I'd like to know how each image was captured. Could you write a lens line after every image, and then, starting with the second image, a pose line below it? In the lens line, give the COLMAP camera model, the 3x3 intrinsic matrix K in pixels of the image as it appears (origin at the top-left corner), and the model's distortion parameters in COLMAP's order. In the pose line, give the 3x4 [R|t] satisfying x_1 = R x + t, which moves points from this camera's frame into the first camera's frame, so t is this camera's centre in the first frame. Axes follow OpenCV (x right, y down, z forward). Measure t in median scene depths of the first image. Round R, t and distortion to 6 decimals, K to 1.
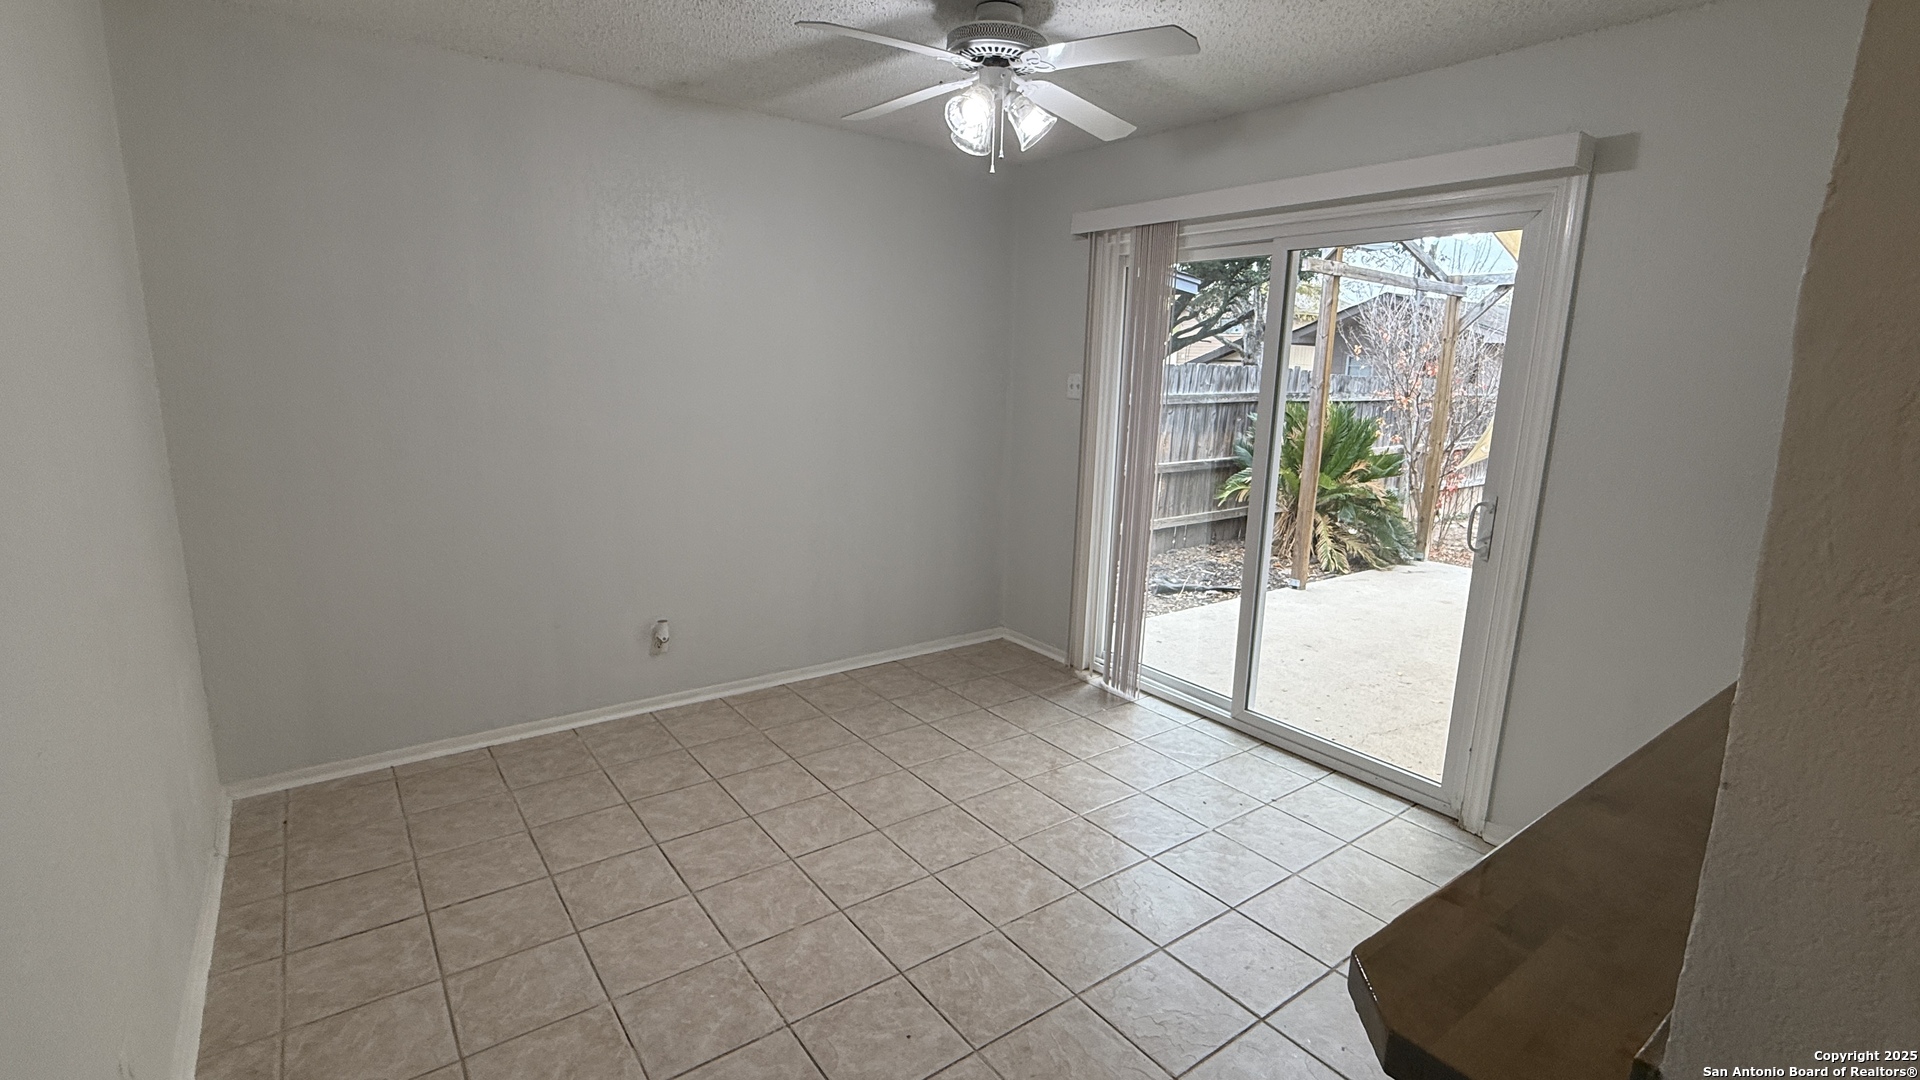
lens RADIAL K [[873.6, 0, 961.8], [0, 873.6, 538.9], [0, 0, 1]] dist [0.000001, -0.000201]
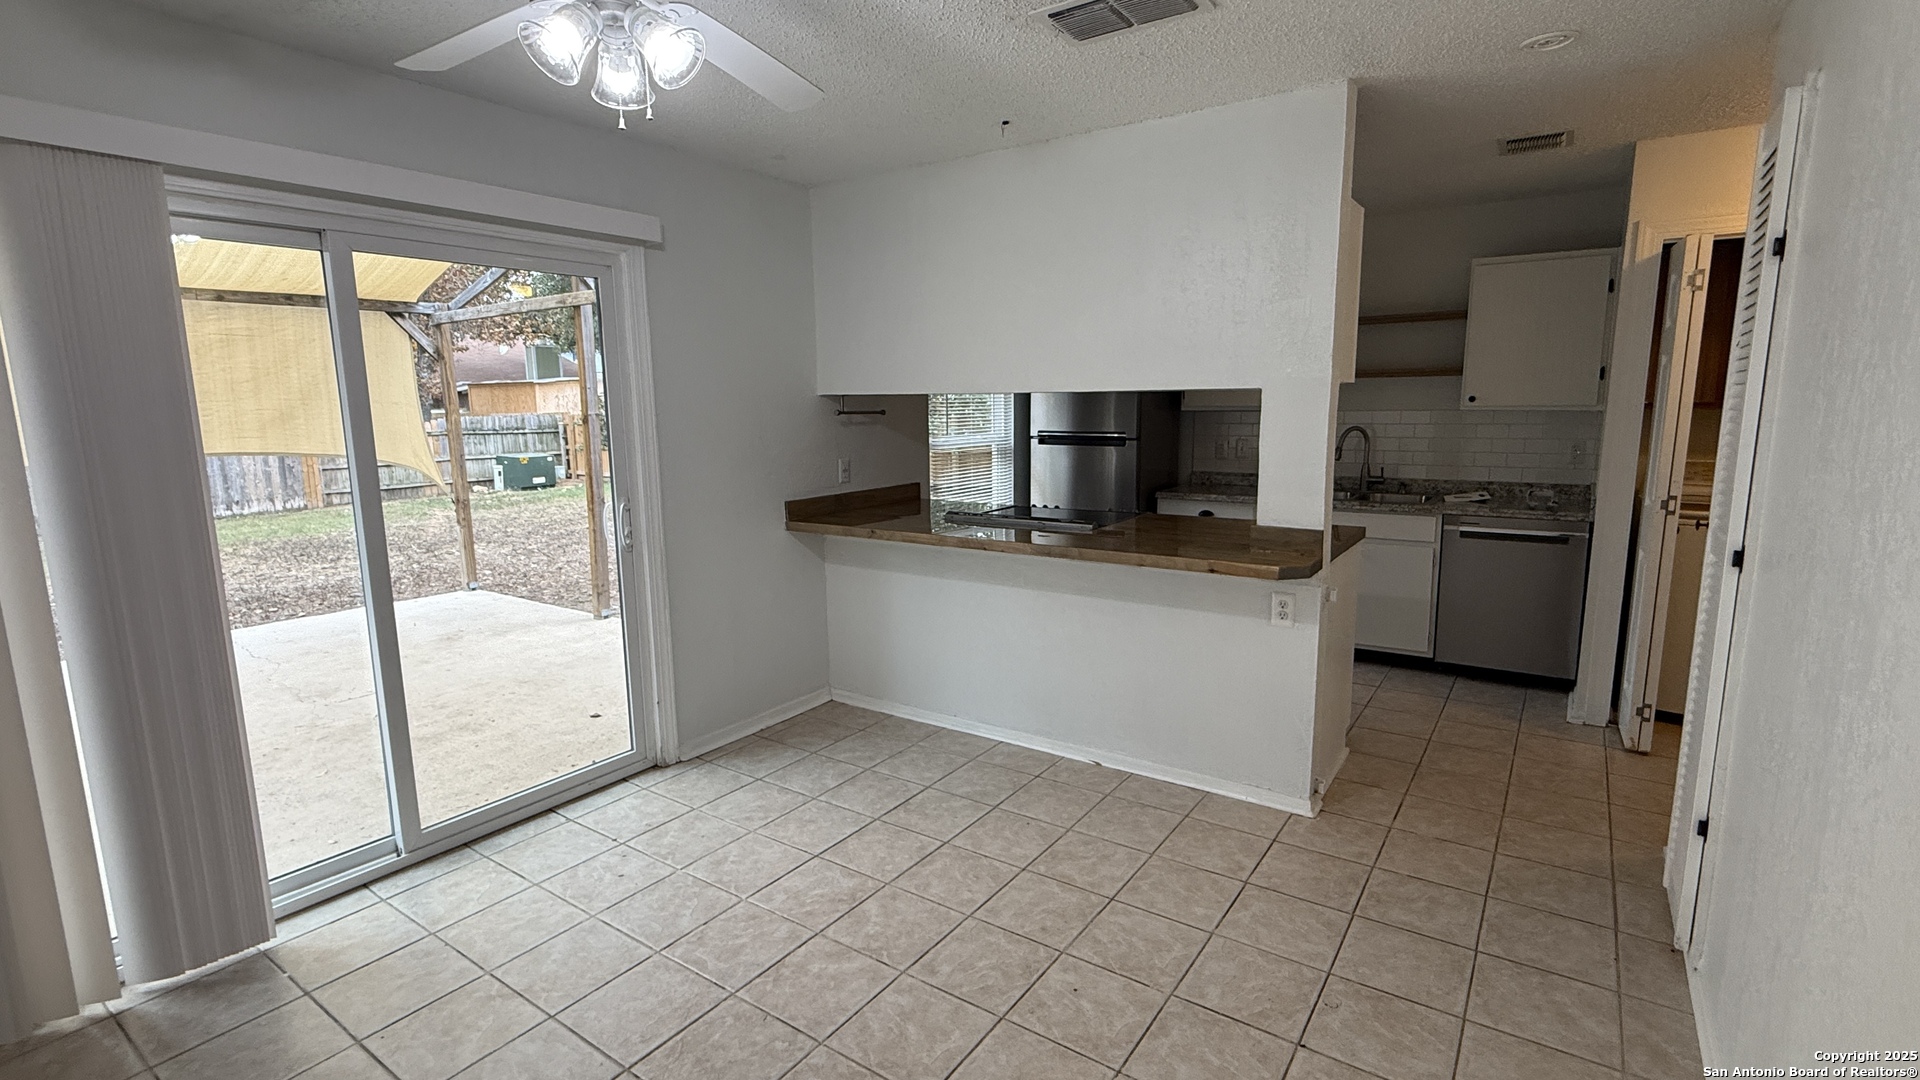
lens RADIAL K [[873.6, 0, 961.8], [0, 873.6, 538.9], [0, 0, 1]] dist [0.000001, -0.000201]
pose [[-0.316308, -0.177145, 0.931971, -0.575787], [0.193180, 0.949799, 0.246098, -0.172076], [-0.928779, 0.257880, -0.266208, 0.771321]]
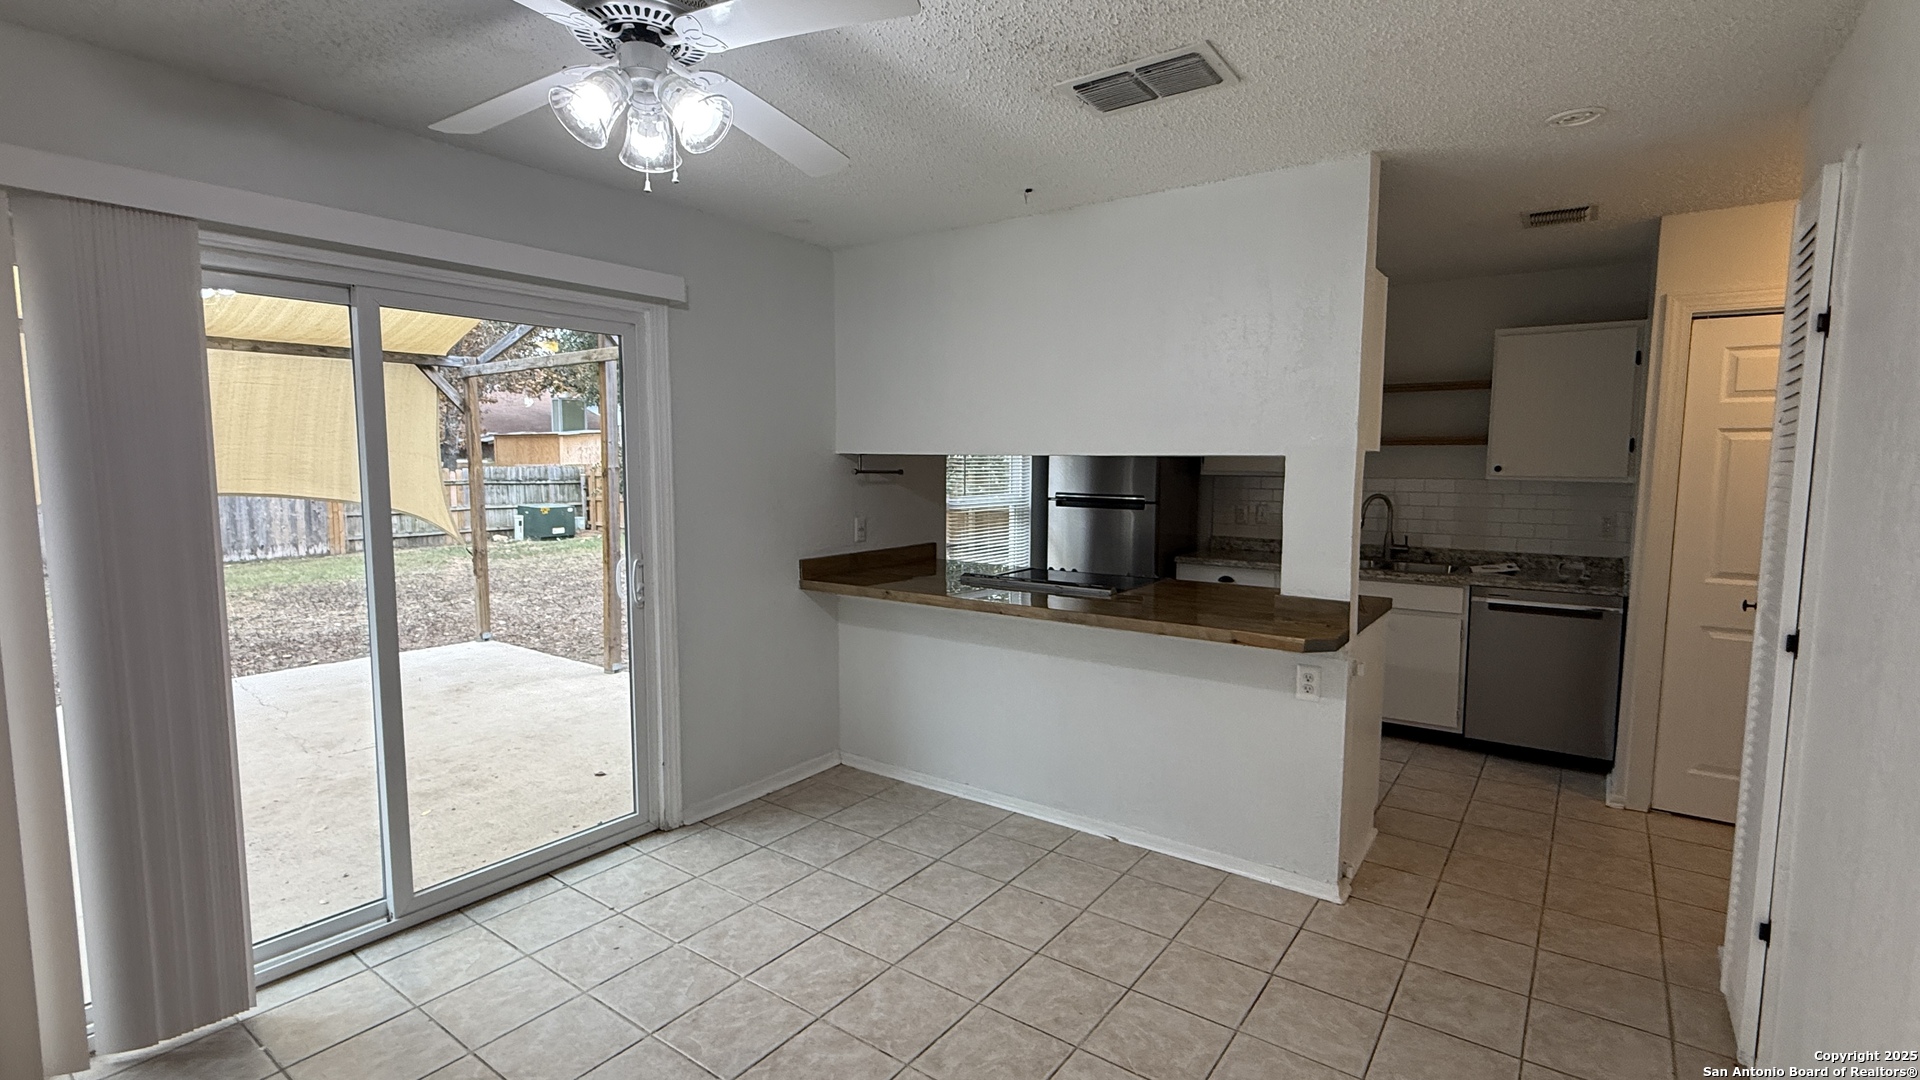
lens RADIAL K [[873.6, 0, 961.8], [0, 873.6, 538.9], [0, 0, 1]] dist [0.000001, -0.000201]
pose [[-0.296892, -0.121447, 0.947157, -0.558677], [0.178416, 0.967358, 0.179963, -0.174654], [-0.938095, 0.222418, -0.265533, 0.766287]]
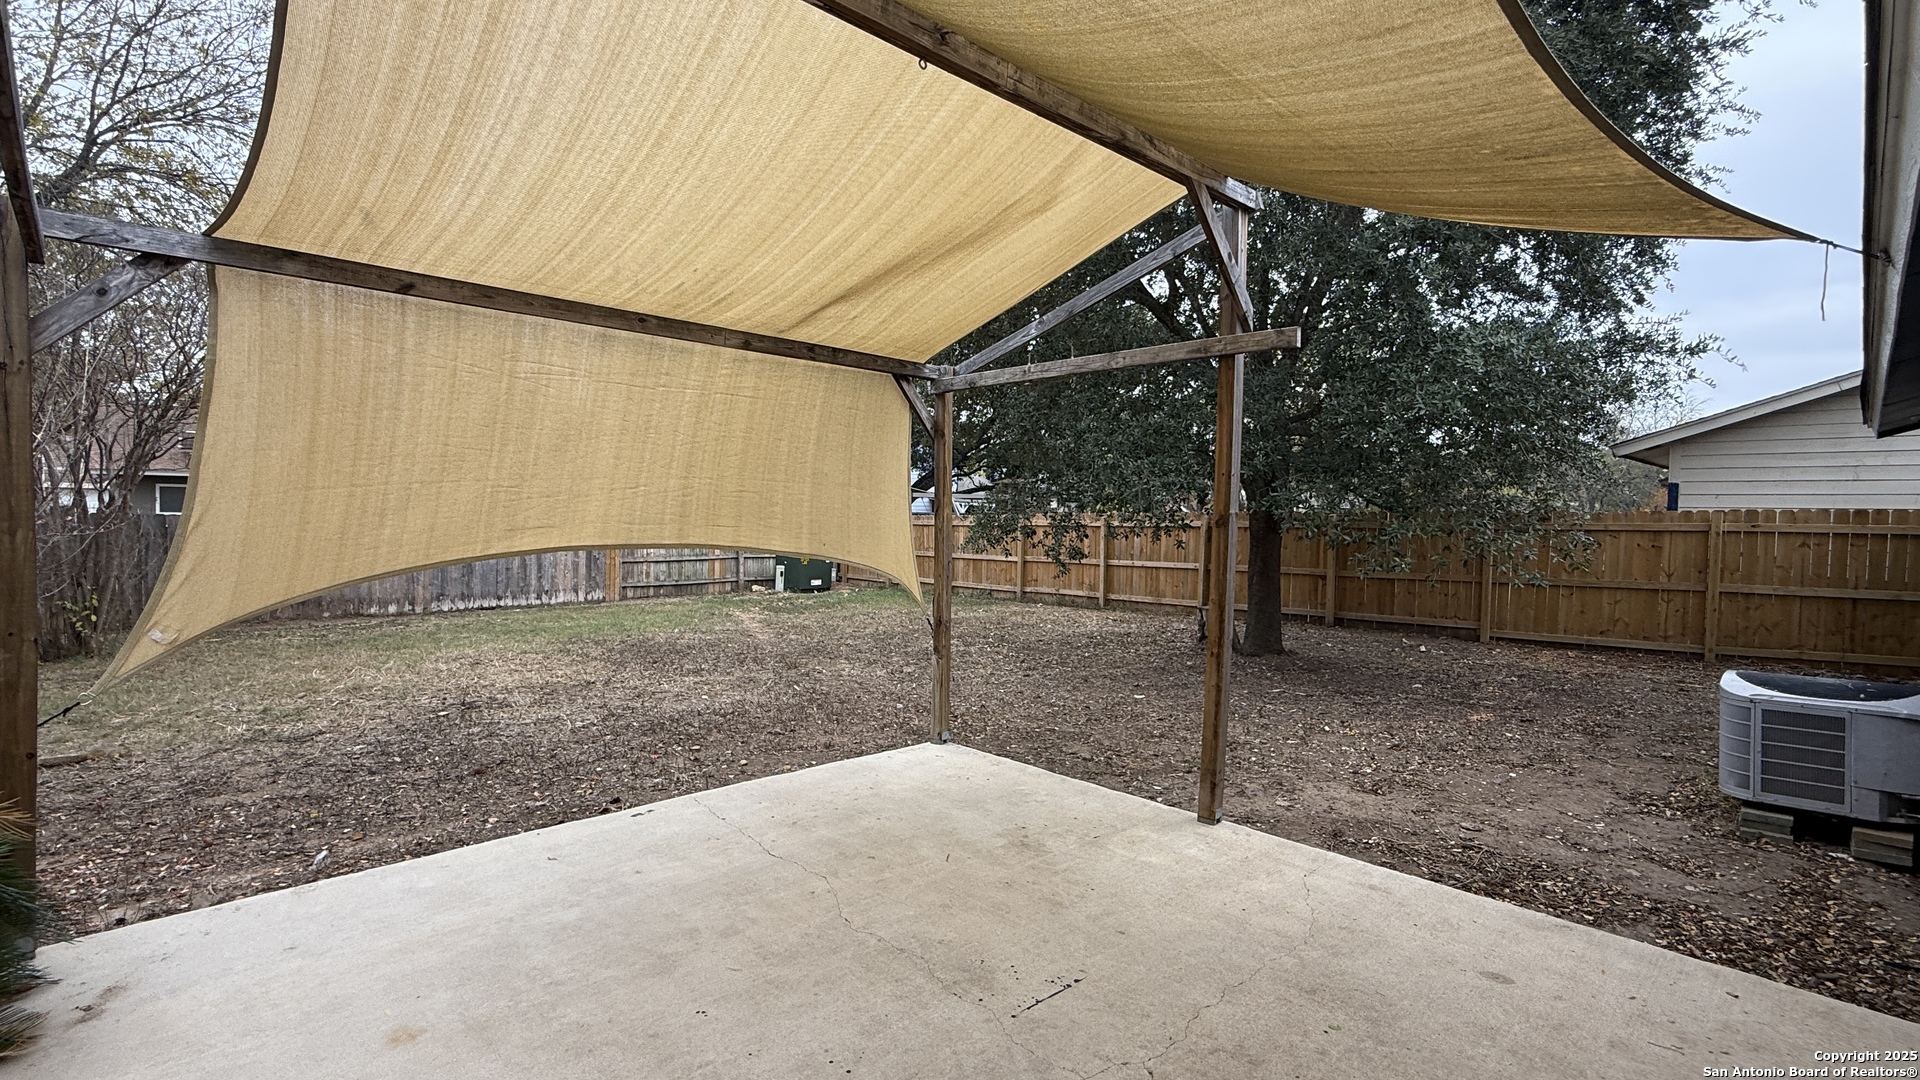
lens RADIAL K [[873.6, 0, 961.8], [0, 873.6, 538.9], [0, 0, 1]] dist [0.000001, -0.000201]
pose [[-0.129800, -0.066163, 0.989330, 0.327355], [0.174714, 0.980633, 0.088504, -0.268139], [-0.976026, 0.184338, -0.115726, 1.515476]]
